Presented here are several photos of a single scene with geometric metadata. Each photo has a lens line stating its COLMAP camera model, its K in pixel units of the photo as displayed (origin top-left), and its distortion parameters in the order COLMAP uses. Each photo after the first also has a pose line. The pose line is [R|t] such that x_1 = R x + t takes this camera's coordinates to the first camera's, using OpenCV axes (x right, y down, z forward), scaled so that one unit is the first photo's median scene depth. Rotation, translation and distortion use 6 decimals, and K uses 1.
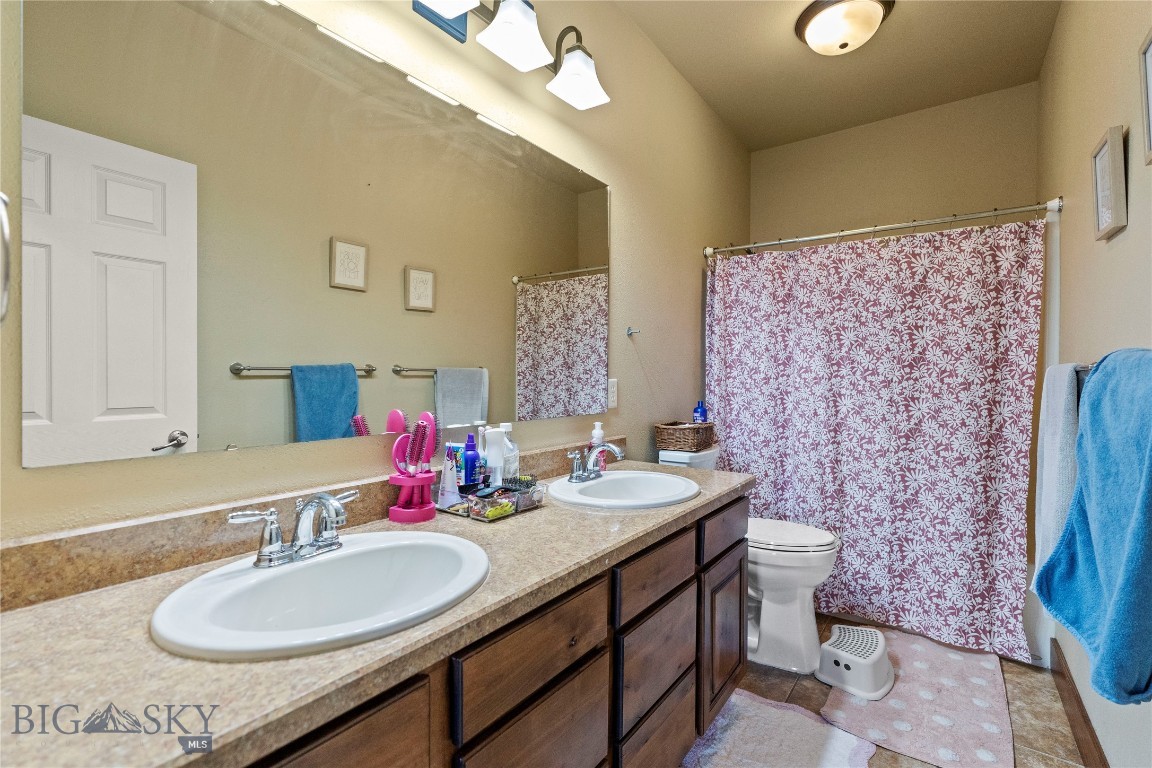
lens RADIAL K [[518.8, 0, 579.1], [0, 518.8, 384.3], [0, 0, 1]] dist [-0.005062, 0.001691]
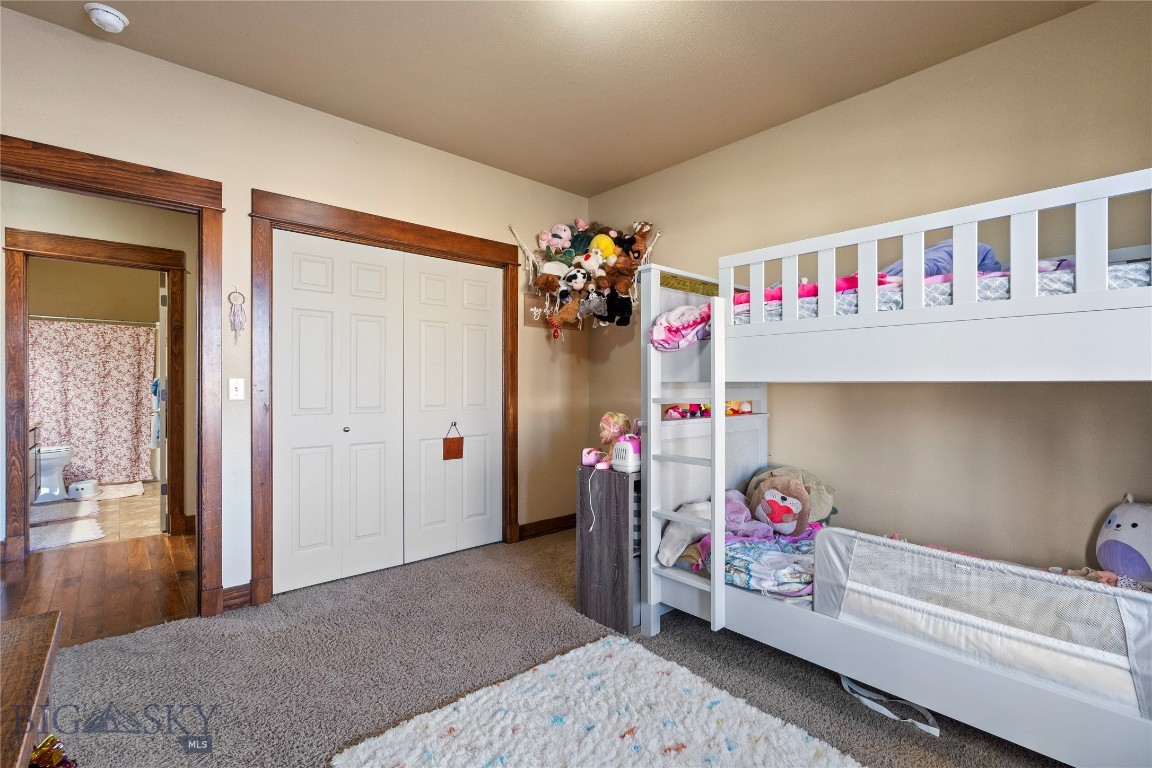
lens RADIAL K [[518.8, 0, 579.5], [0, 518.8, 384.2], [0, 0, 1]] dist [-0.005062, 0.001691]
pose [[0.219796, -0.006289, 0.975526, -1.275908], [0.013538, 0.999903, 0.003396, 0.020749], [-0.975452, 0.012460, 0.219860, -1.767042]]
